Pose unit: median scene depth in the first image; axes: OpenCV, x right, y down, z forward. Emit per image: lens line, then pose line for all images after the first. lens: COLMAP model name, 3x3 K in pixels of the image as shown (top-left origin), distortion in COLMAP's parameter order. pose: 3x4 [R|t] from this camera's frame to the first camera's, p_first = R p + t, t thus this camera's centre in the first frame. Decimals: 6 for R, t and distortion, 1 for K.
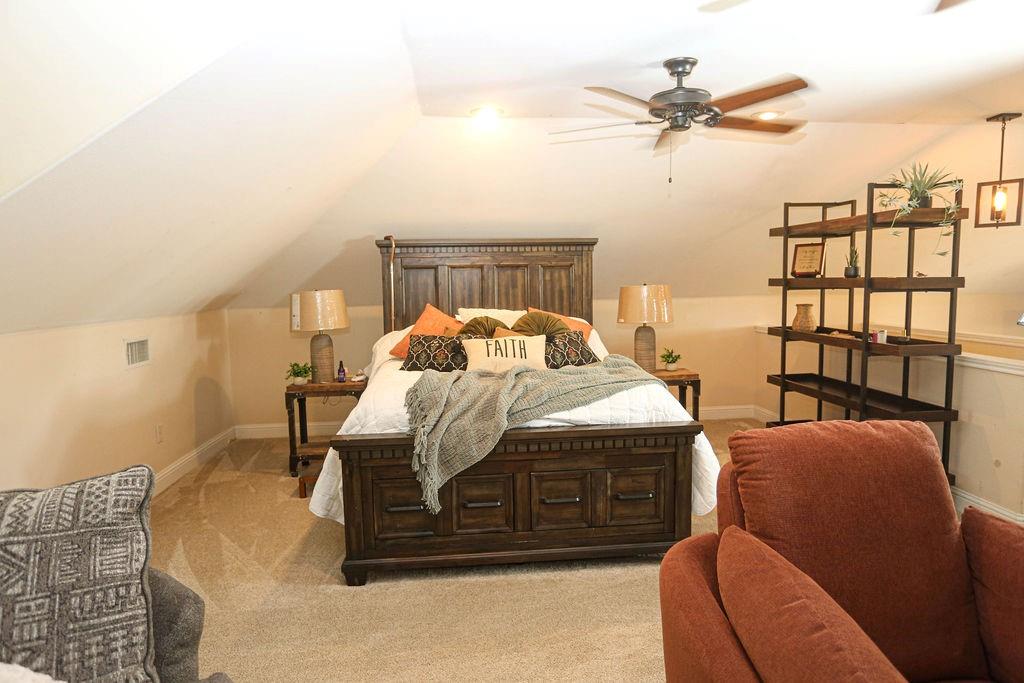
lens RADIAL K [[655.0, 0, 514.7], [0, 655.0, 342.1], [0, 0, 1]] dist [-0.019443, 0.004203]
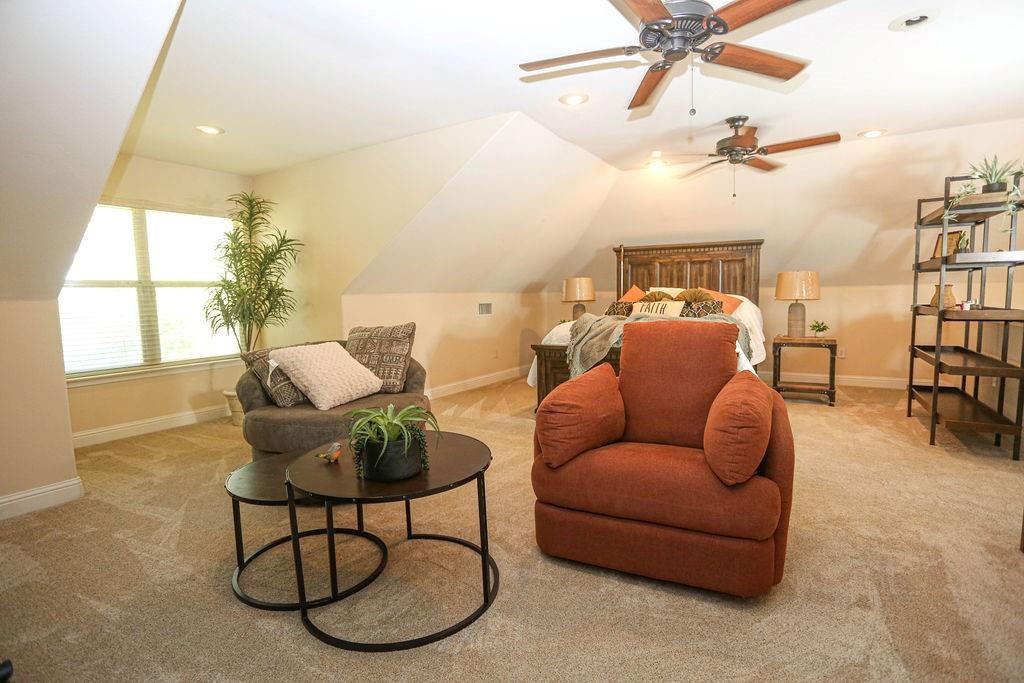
lens RADIAL K [[506.1, 0, 510.0], [0, 506.1, 342.8], [0, 0, 1]] dist [-0.059704, 0.023574]
pose [[0.799151, 0.056650, -0.598455, 0.352448], [-0.052584, 0.998321, 0.024284, 0.065027], [0.598826, 0.012062, 0.800788, -0.167959]]
